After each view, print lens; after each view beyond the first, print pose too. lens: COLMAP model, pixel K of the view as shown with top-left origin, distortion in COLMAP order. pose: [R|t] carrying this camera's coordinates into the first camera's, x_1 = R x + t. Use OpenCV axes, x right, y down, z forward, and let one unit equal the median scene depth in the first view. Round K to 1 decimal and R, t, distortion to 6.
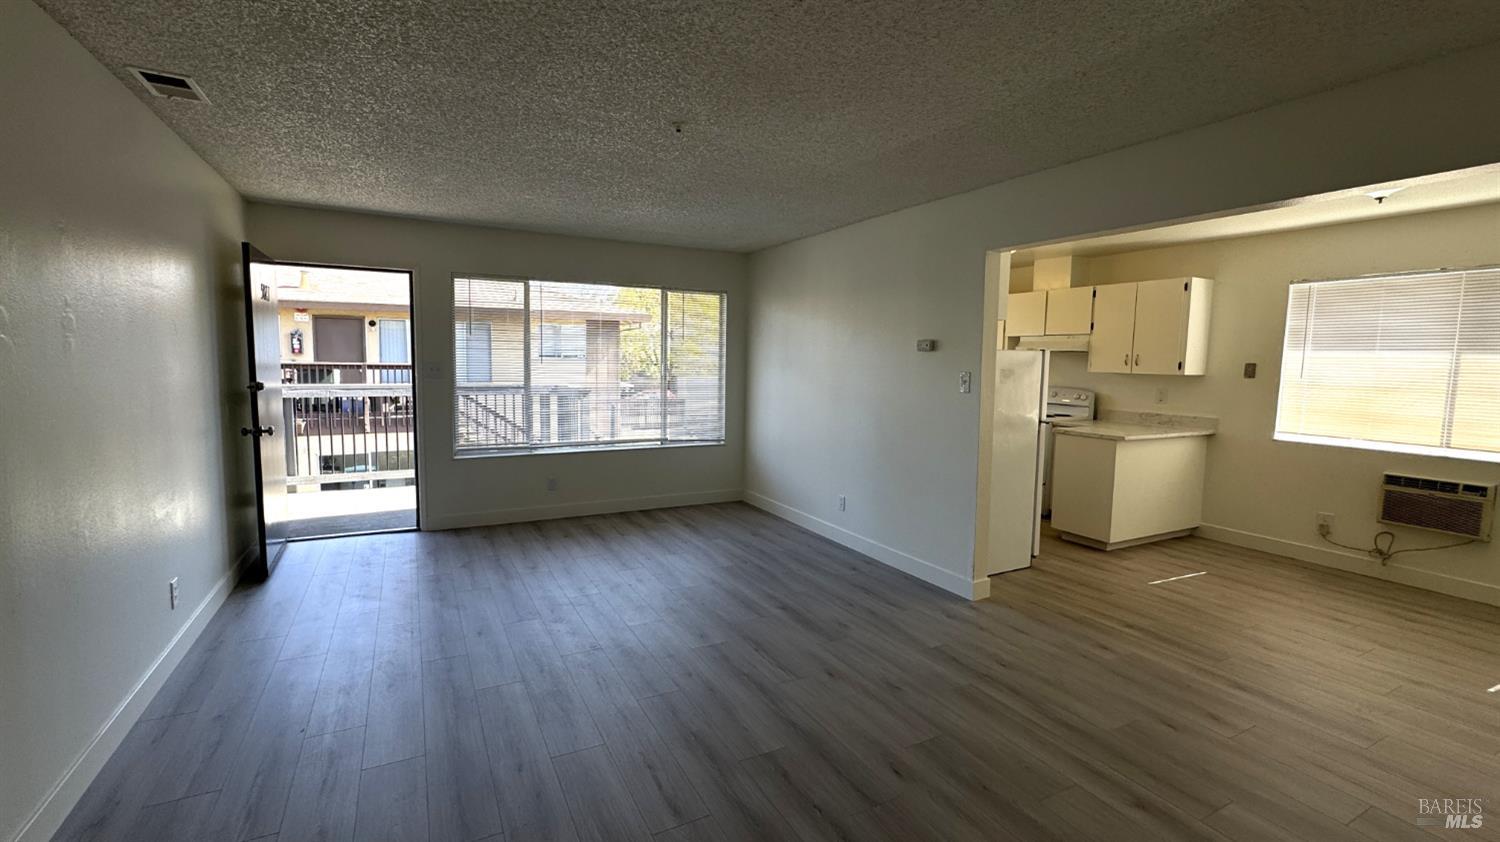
lens RADIAL K [[648.3, 0, 750.0], [0, 648.3, 421.0], [0, 0, 1]] dist [-0.001483, -0.000134]
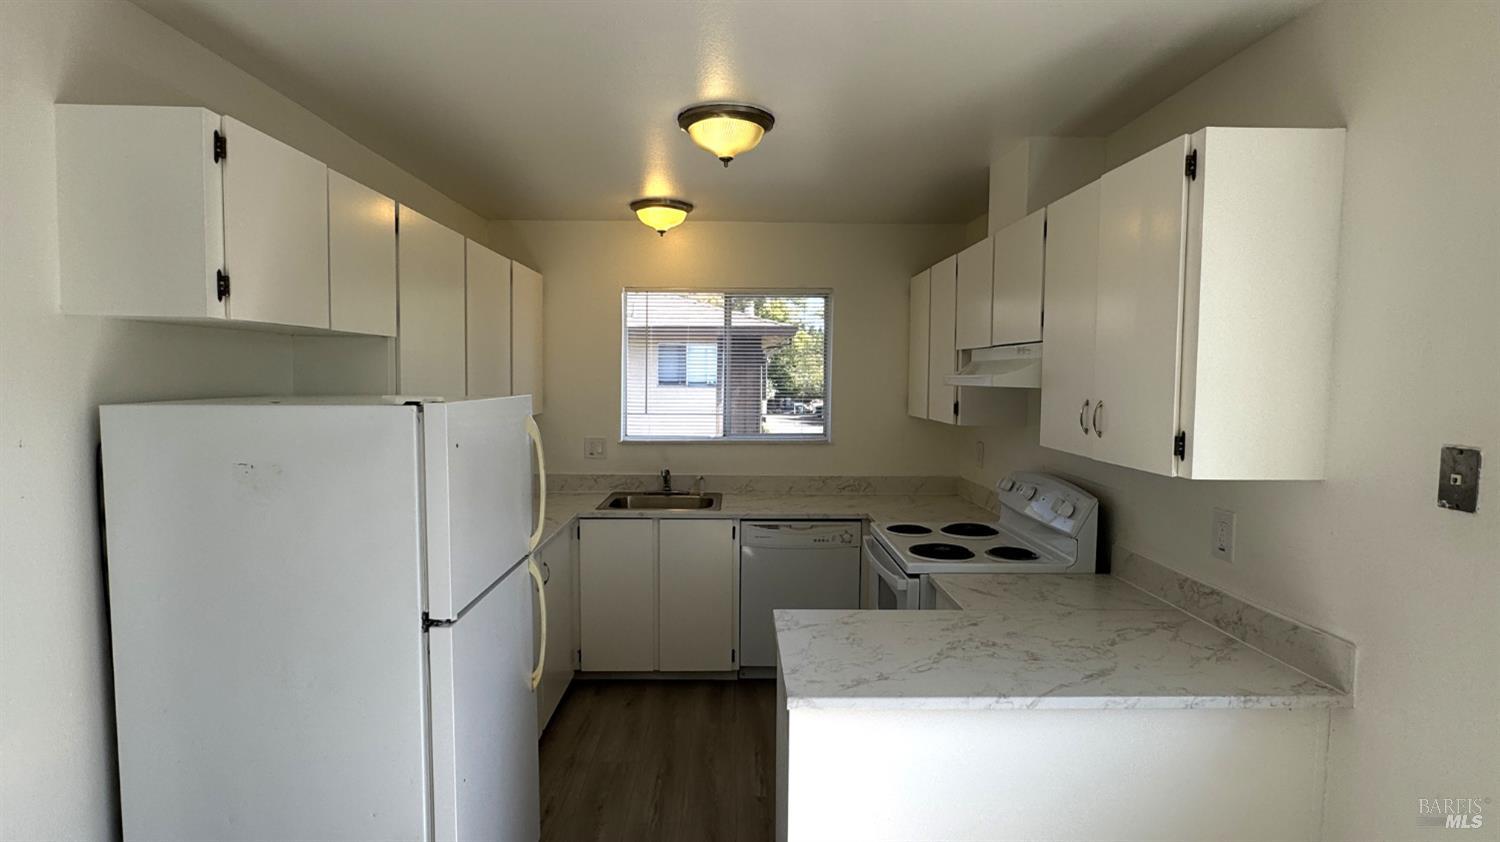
lens RADIAL K [[770.6, 0, 750.0], [0, 770.6, 421.0], [0, 0, 1]] dist [0.003584, 0.000476]
pose [[0.892544, 0.017472, -0.450621, 0.649642], [-0.036618, 0.998757, -0.033804, -0.077698], [0.449471, 0.046673, 0.892075, 0.614718]]
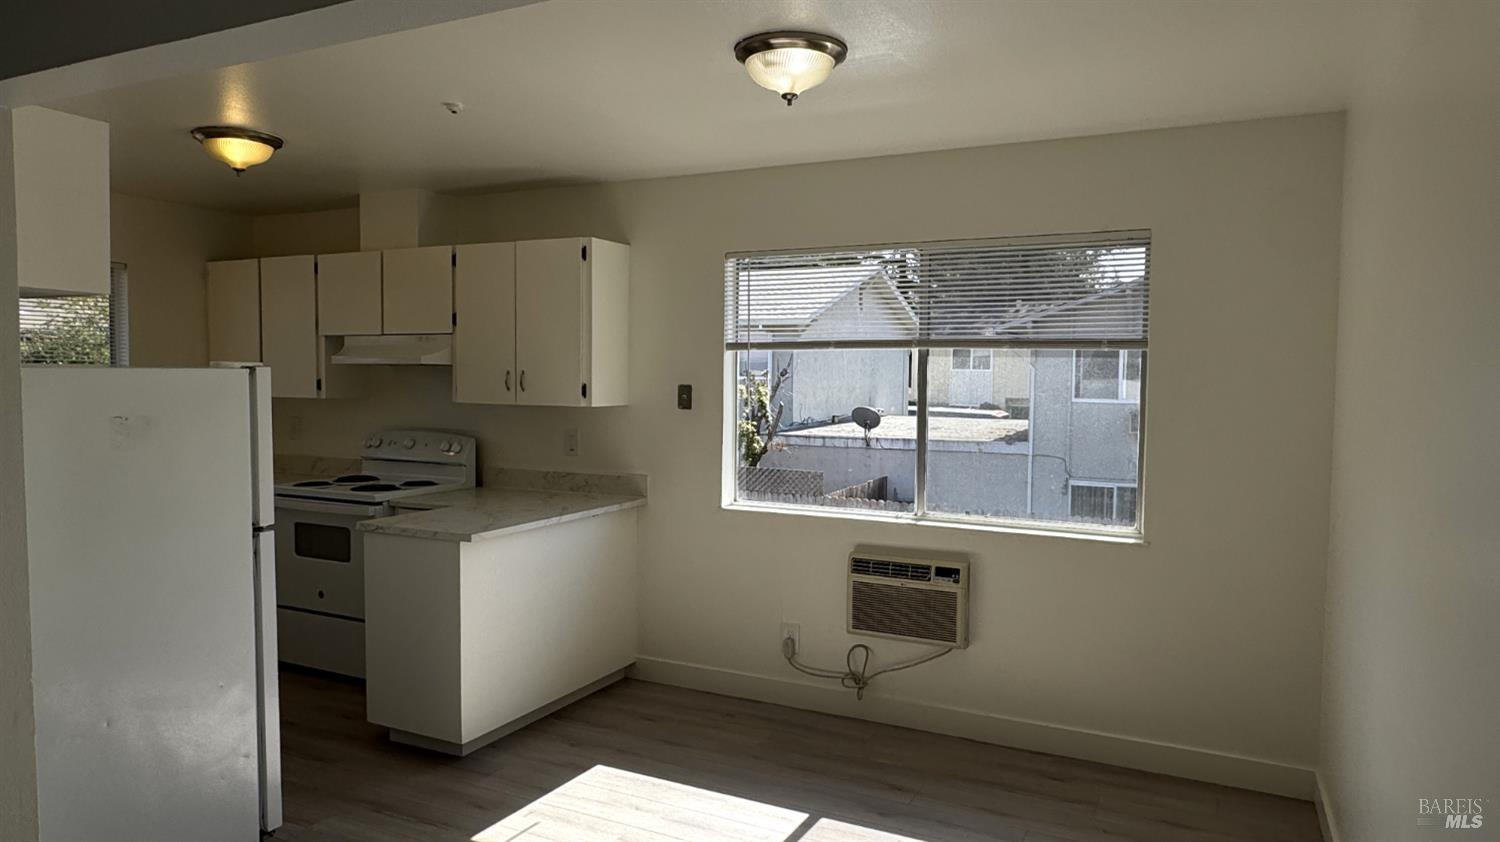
lens RADIAL K [[942.3, 0, 750.0], [0, 942.3, 421.0], [0, 0, 1]] dist [-0.001392, 0.000446]
pose [[0.811406, -0.036739, 0.583328, 0.297202], [0.060747, 0.997918, -0.021647, -0.031593], [-0.581318, 0.053000, 0.811948, 0.241839]]
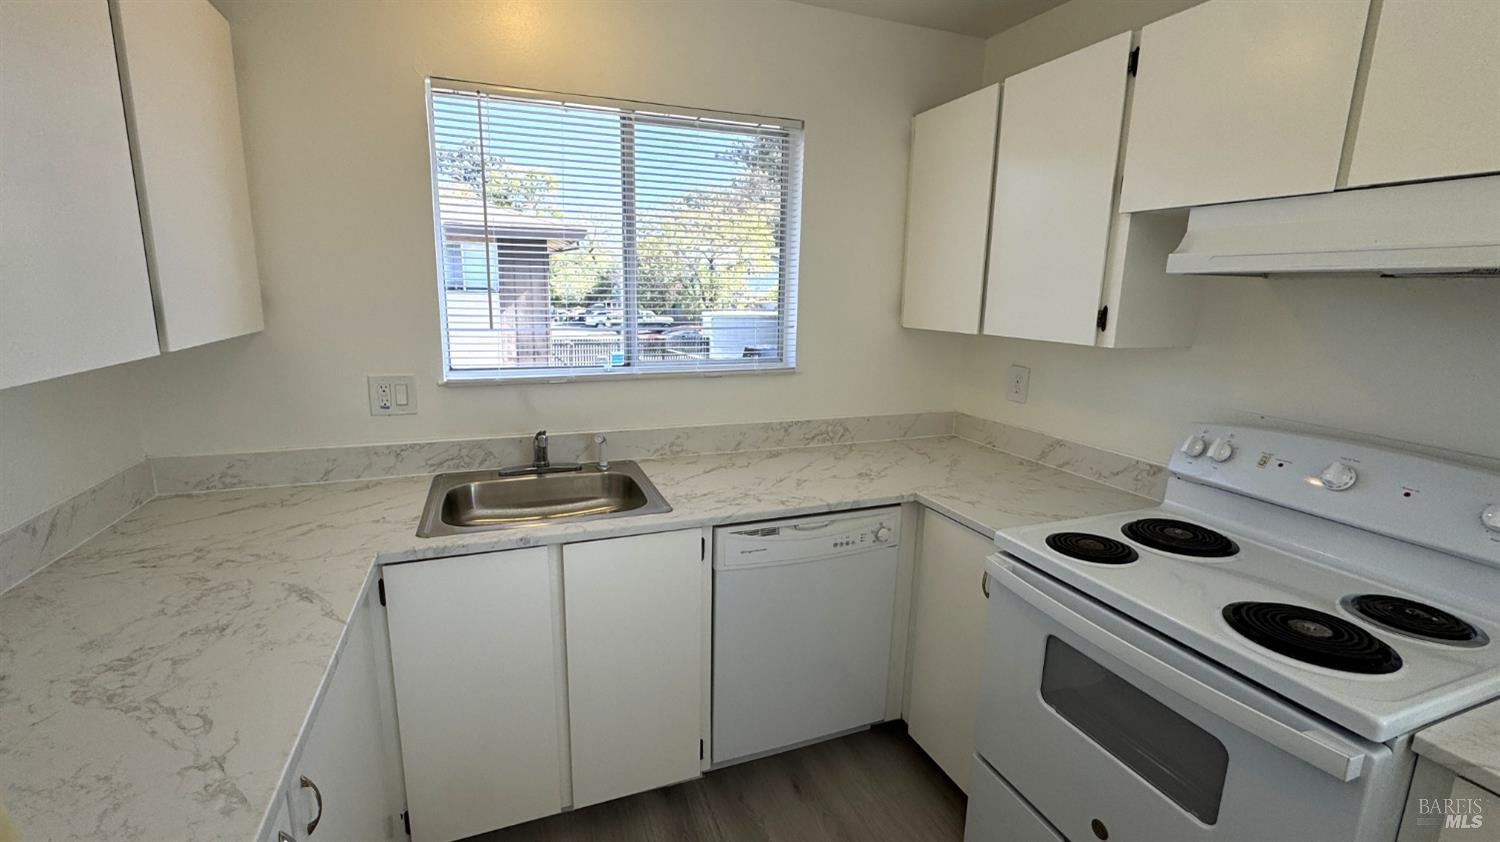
lens RADIAL K [[648.3, 0, 750.0], [0, 648.3, 421.0], [0, 0, 1]] dist [-0.001483, -0.000134]
pose [[0.993319, 0.024805, -0.112703, 0.366500], [-0.013151, 0.994595, 0.102996, -0.097691], [0.114648, -0.100826, 0.988276, 0.944936]]
